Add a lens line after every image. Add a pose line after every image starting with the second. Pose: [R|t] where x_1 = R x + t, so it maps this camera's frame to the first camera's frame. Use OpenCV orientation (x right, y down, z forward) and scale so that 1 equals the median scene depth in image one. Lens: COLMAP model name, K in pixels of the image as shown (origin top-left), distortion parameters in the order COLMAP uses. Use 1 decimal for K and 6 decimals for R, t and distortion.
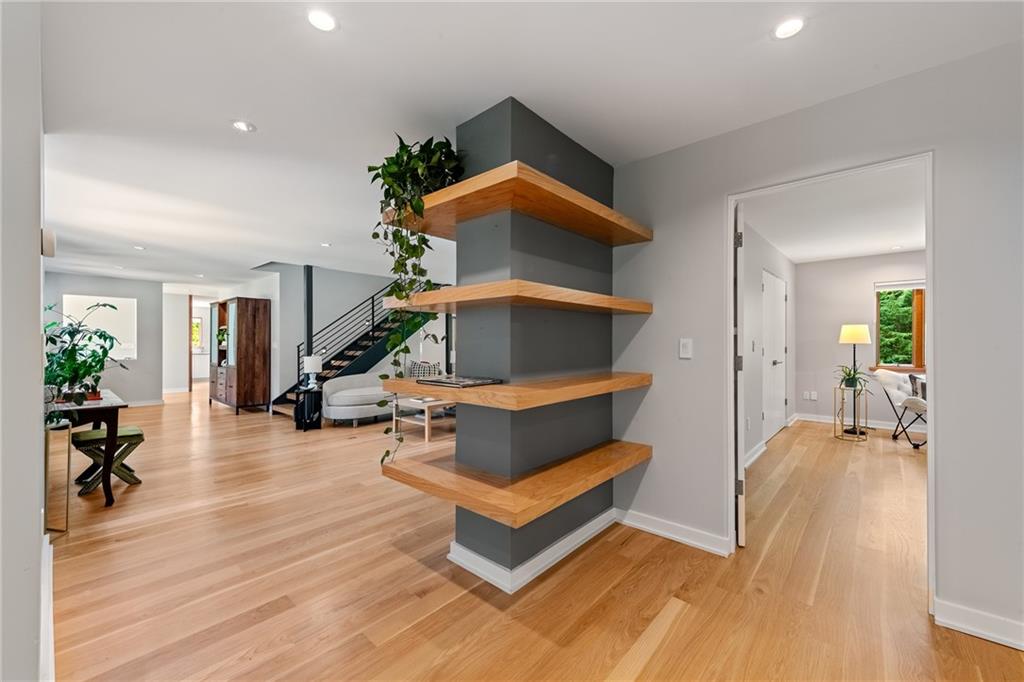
lens RADIAL K [[413.3, 0, 499.5], [0, 413.3, 342.5], [0, 0, 1]] dist [-0.001493, -0.000219]
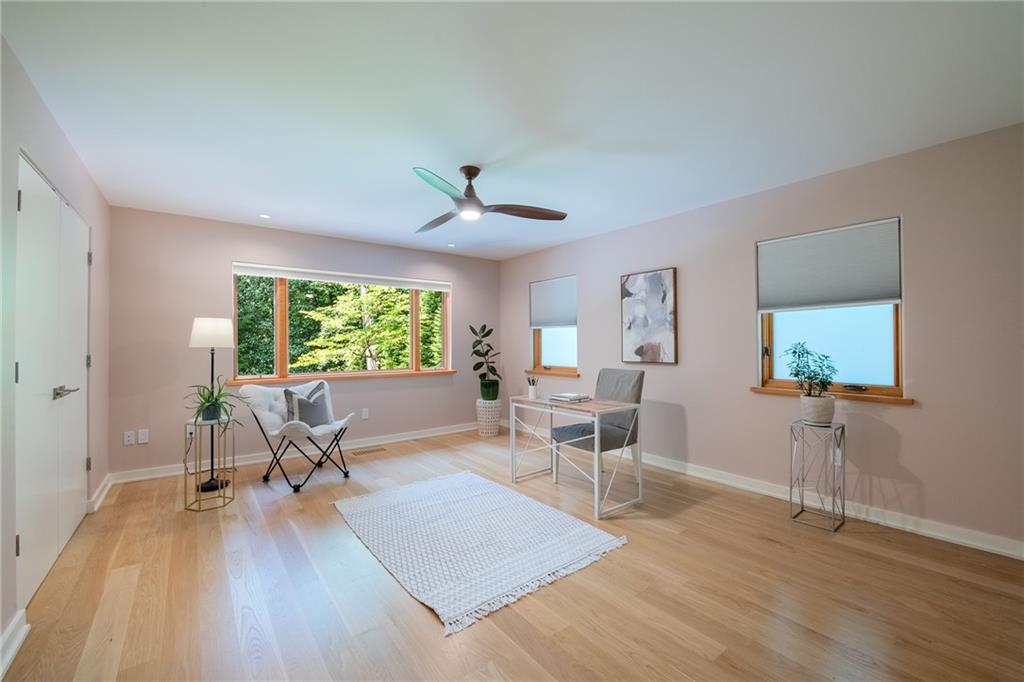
lens RADIAL K [[413.3, 0, 499.5], [0, 413.3, 342.5], [0, 0, 1]] dist [-0.001493, -0.000219]
pose [[0.180898, 0.000917, 0.983501, 0.328116], [0.006794, 0.999975, -0.002182, -0.001022], [-0.983478, 0.007077, 0.180887, 0.470181]]
